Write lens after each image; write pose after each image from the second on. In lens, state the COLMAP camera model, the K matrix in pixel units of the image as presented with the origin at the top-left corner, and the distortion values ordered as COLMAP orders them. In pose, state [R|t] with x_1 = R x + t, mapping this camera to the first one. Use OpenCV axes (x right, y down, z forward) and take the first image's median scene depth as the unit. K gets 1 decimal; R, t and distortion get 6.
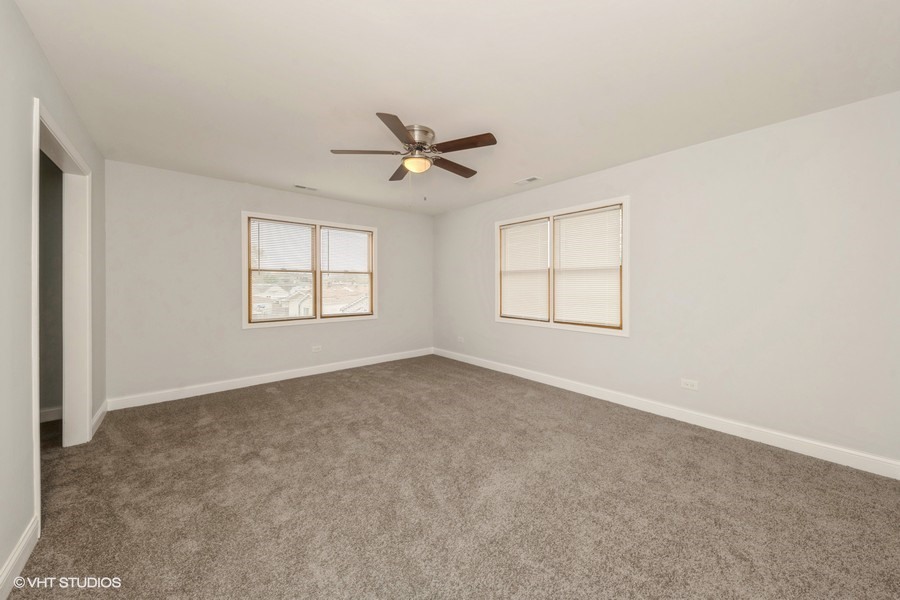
lens RADIAL K [[313.1, 0, 447.9], [0, 313.1, 286.2], [0, 0, 1]] dist [-0.000087, 0.000024]
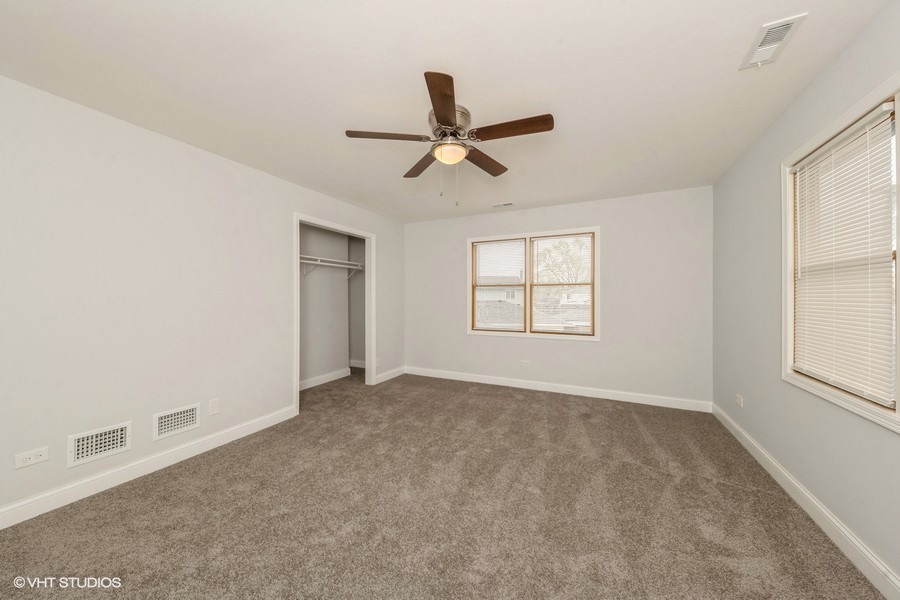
lens RADIAL K [[315.8, 0, 454.8], [0, 315.8, 294.9], [0, 0, 1]] dist [0.001310, 0.000066]
pose [[0.398325, -0.008551, -0.917204, 0.452129], [-0.004219, 0.999929, -0.011155, -0.002855], [0.917235, 0.008313, 0.398261, 0.447587]]
